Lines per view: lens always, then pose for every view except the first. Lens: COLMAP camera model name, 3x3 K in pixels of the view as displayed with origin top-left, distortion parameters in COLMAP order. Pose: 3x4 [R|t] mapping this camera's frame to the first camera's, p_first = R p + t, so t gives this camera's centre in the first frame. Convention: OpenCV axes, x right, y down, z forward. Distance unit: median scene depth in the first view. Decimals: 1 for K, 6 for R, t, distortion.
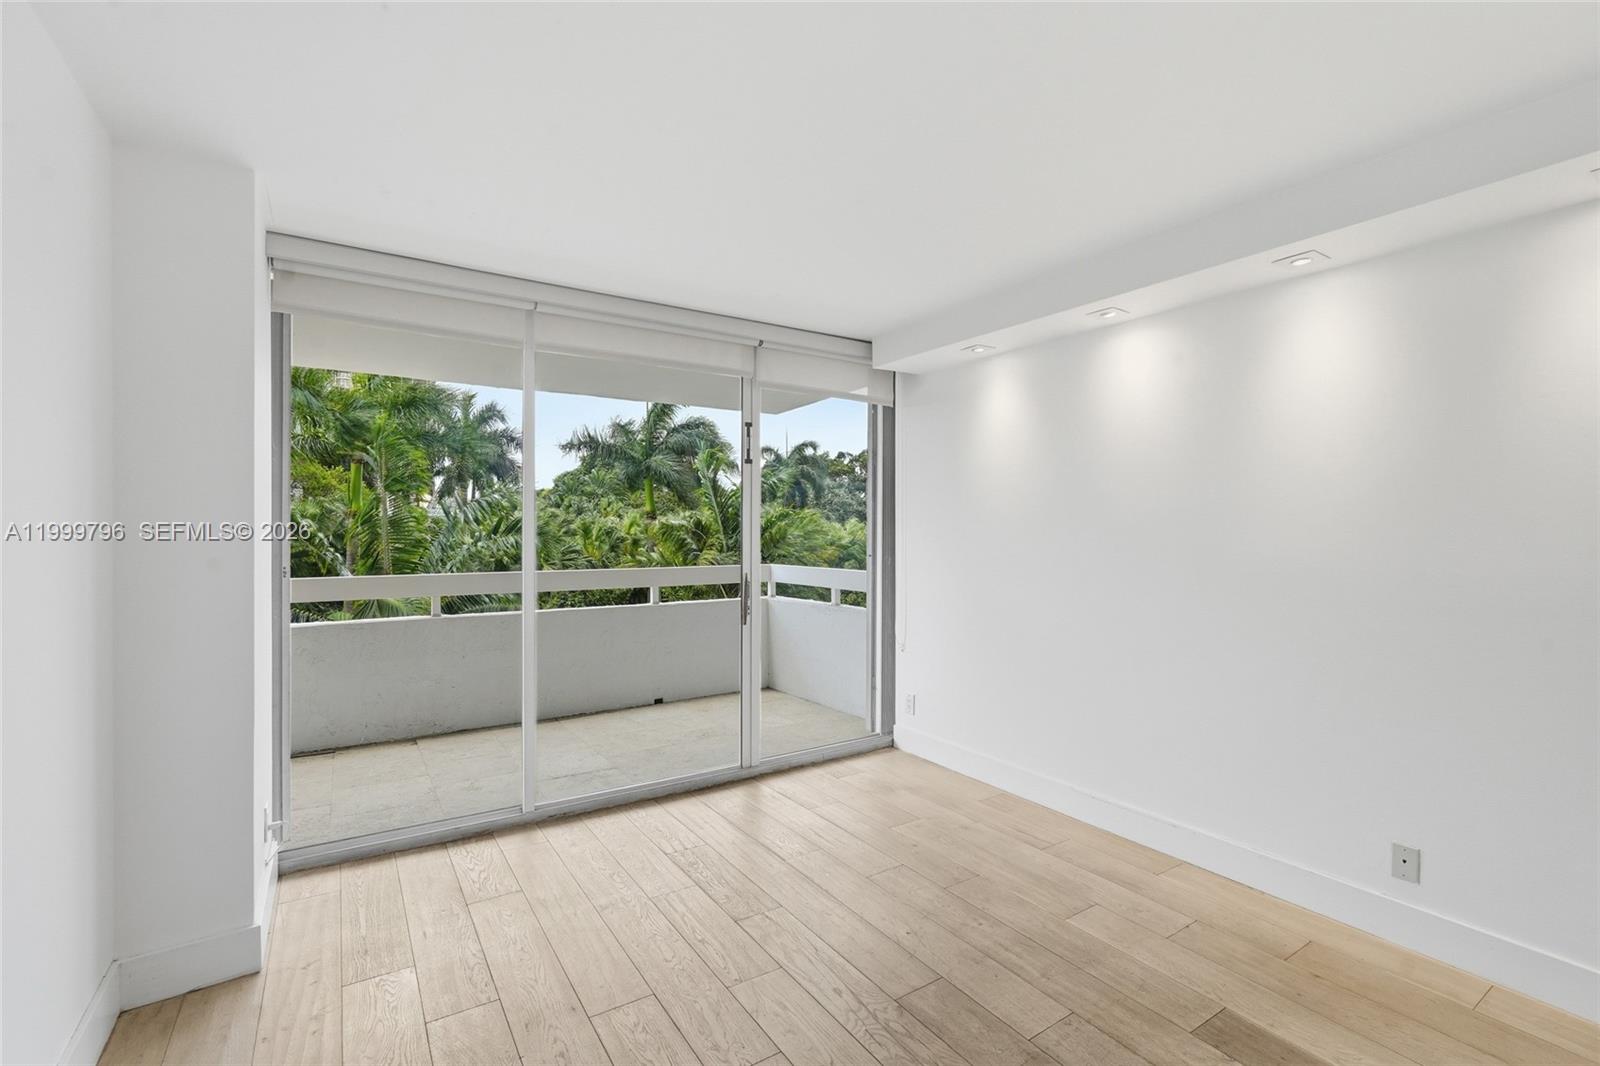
lens RADIAL K [[716.1, 0, 790.0], [0, 716.1, 537.6], [0, 0, 1]] dist [-0.012678, 0.006454]
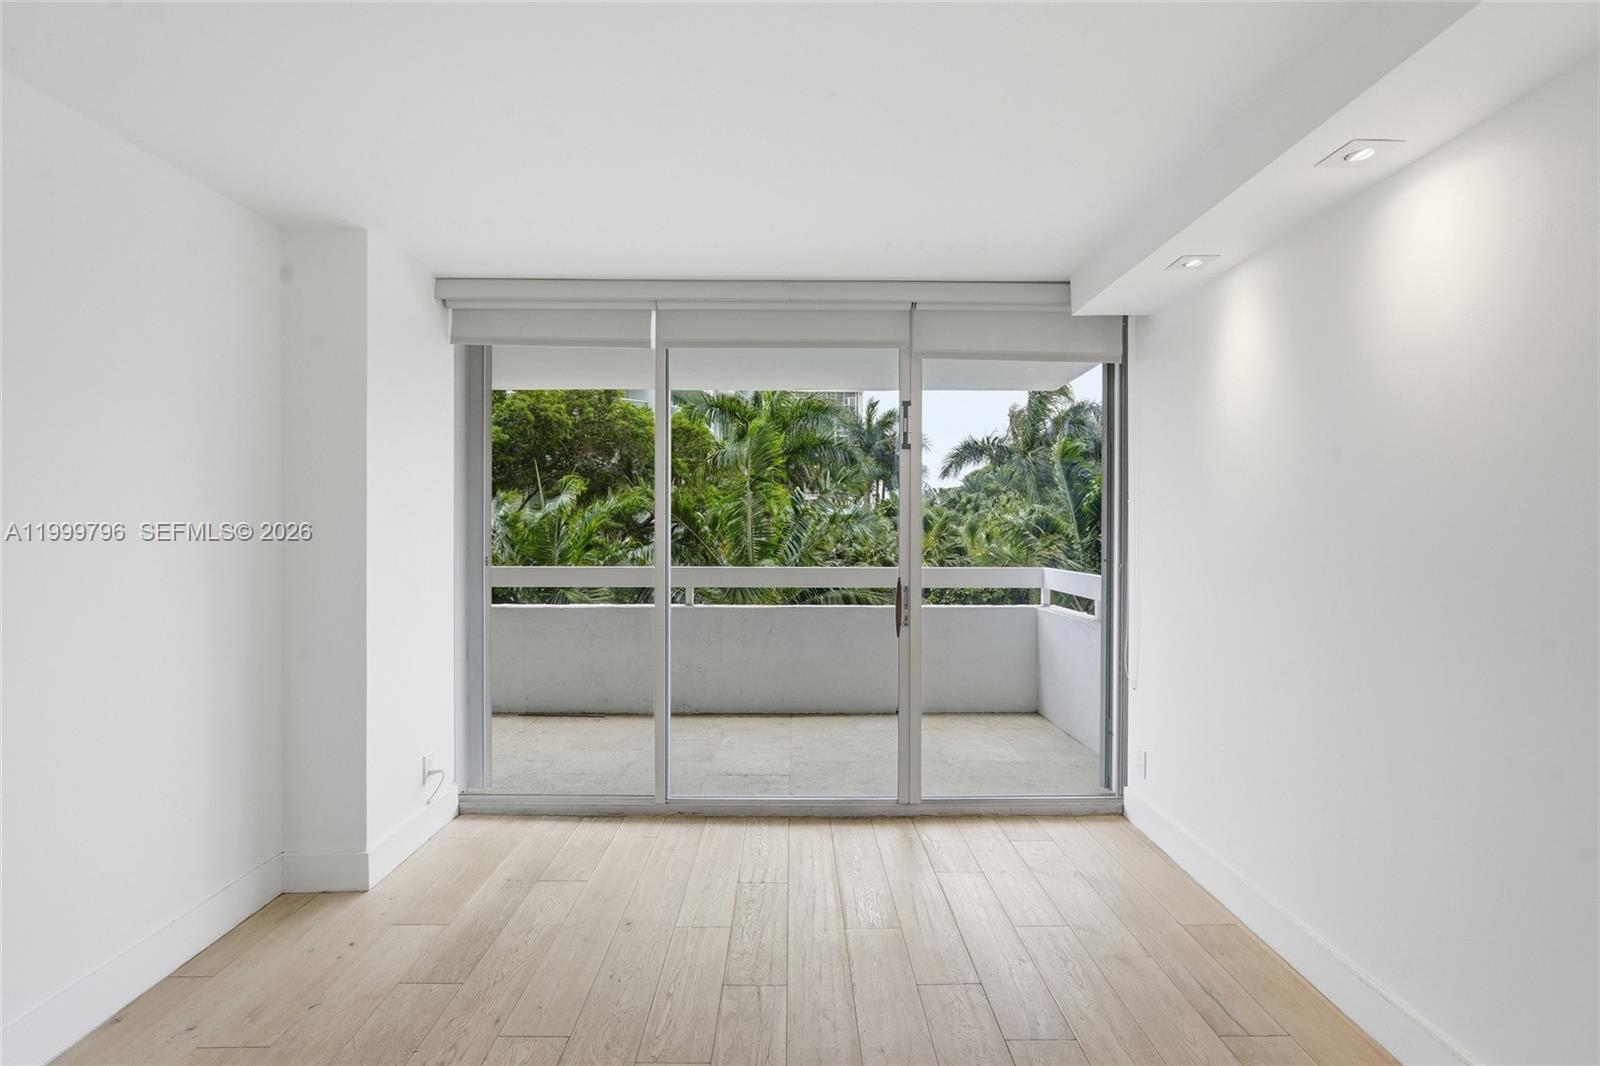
lens RADIAL K [[716.1, 0, 784.8], [0, 716.1, 527.9], [0, 0, 1]] dist [-0.012678, 0.006454]
pose [[0.843165, 0.002382, -0.537650, 0.274424], [-0.007760, 0.999940, -0.007740, -0.000742], [0.537599, 0.010698, 0.843133, 0.196234]]
